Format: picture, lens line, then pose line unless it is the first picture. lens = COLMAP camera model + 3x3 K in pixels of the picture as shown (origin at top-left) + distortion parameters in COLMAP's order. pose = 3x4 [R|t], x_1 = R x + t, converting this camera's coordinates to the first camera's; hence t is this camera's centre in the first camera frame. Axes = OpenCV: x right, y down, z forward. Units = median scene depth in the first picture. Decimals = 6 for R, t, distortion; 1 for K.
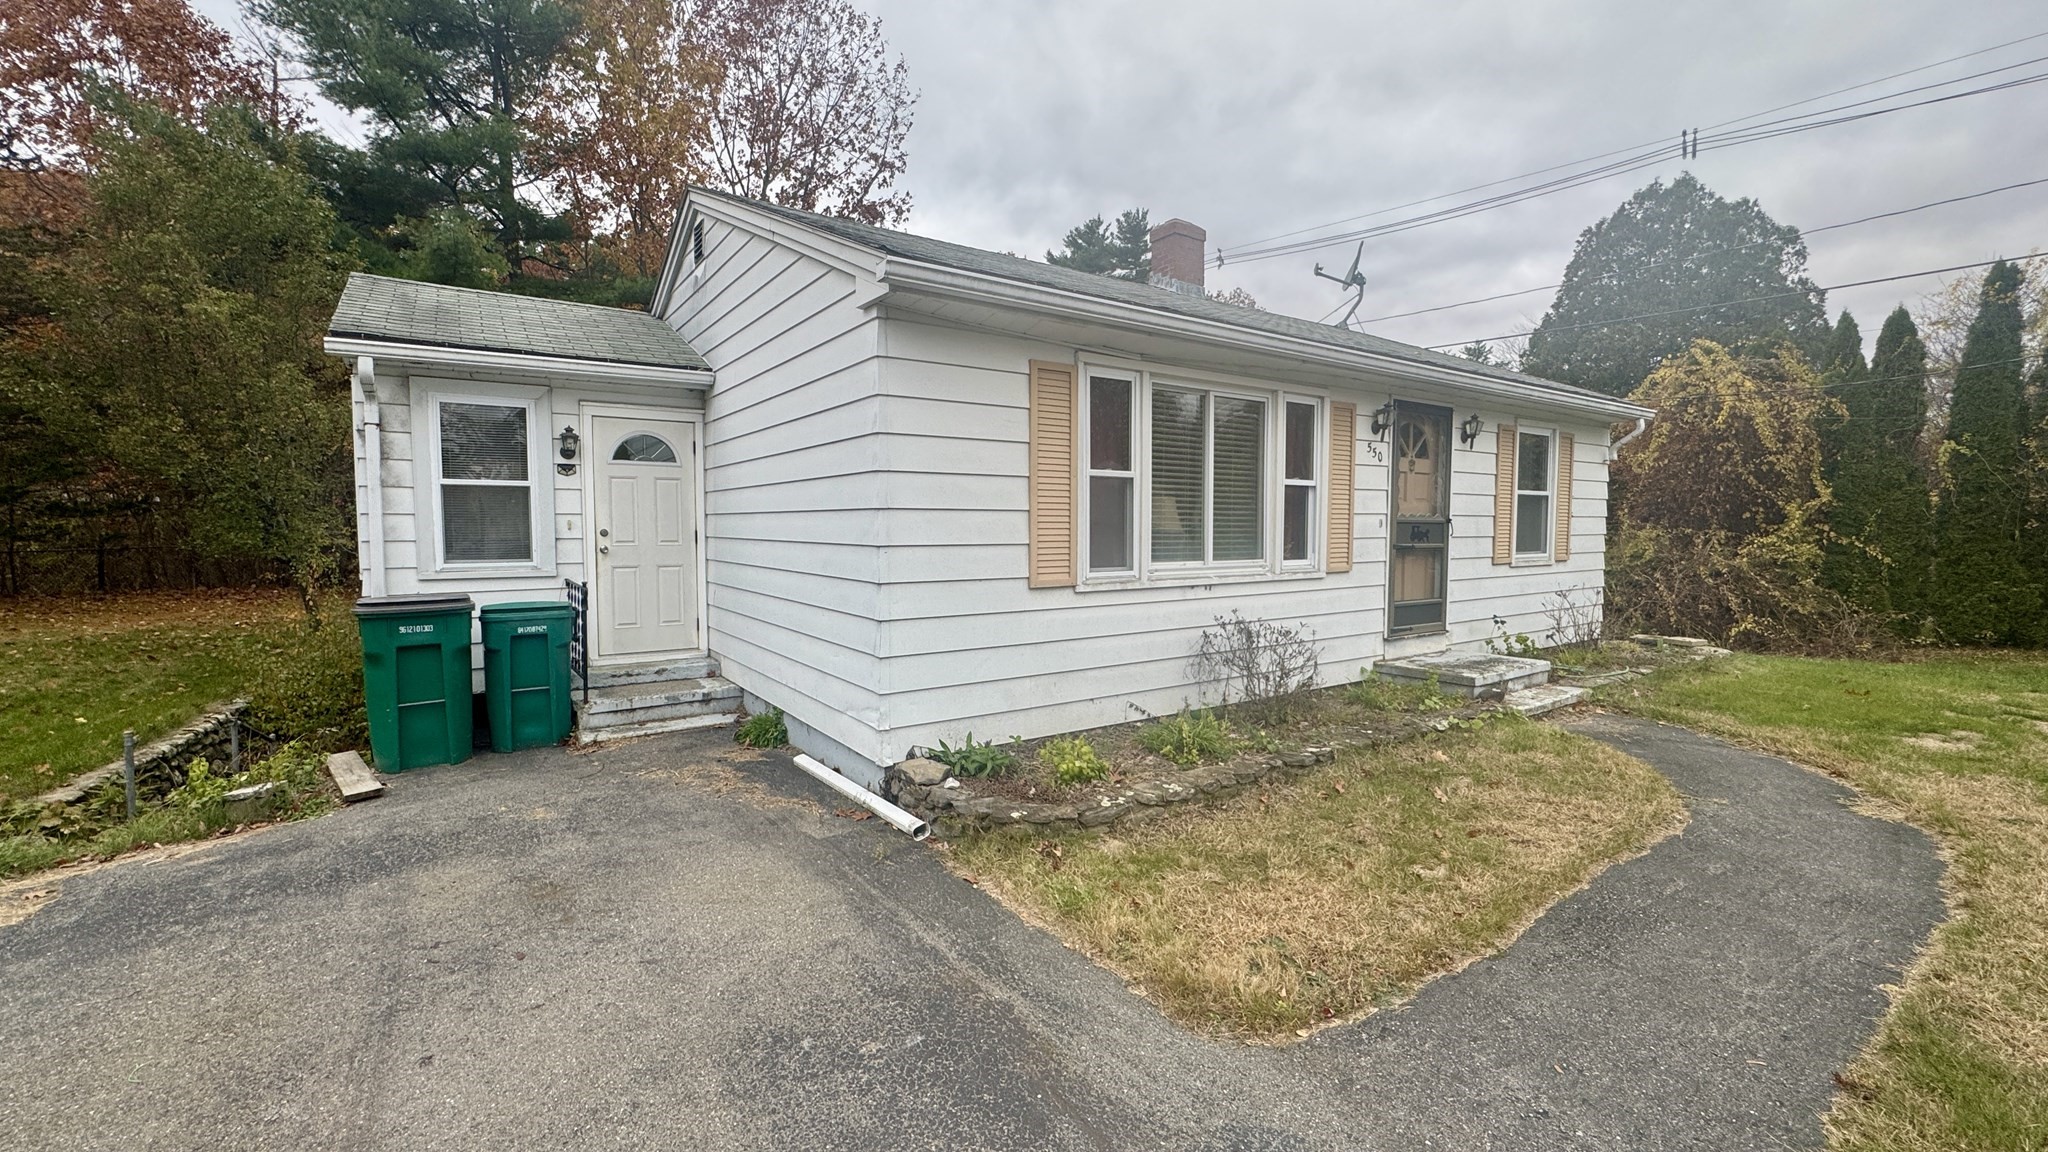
lens RADIAL K [[822.8, 0, 1012.0], [0, 822.8, 571.6], [0, 0, 1]] dist [-0.002269, 0.000684]
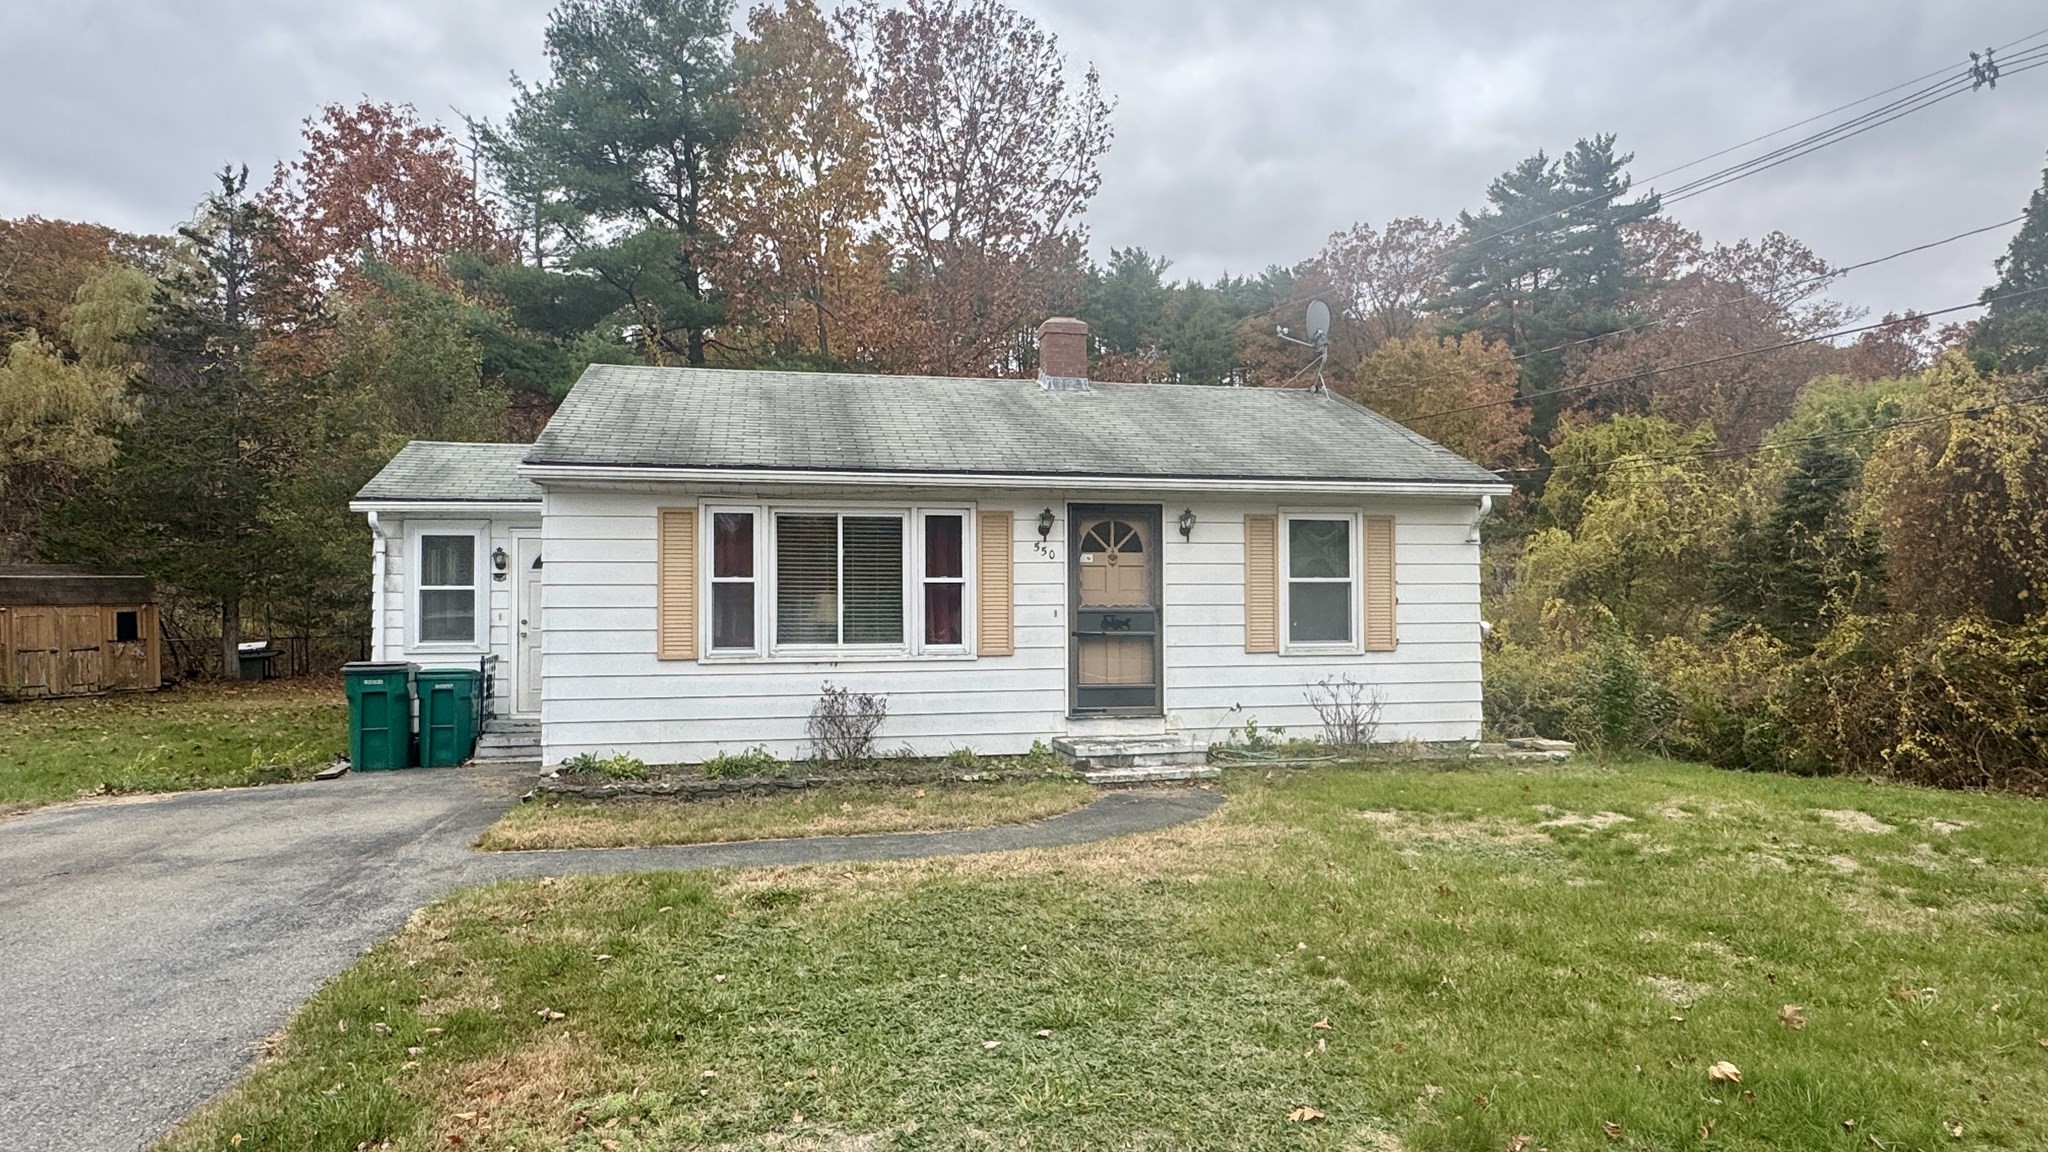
lens RADIAL K [[1191.3, 0, 1015.8], [0, 1191.3, 584.3], [0, 0, 1]] dist [-0.003005, 0.001525]
pose [[0.923784, -0.012699, -0.382704, 1.107100], [-0.016913, 0.997121, -0.073910, 0.024981], [0.382541, 0.074750, 0.920910, -0.563767]]
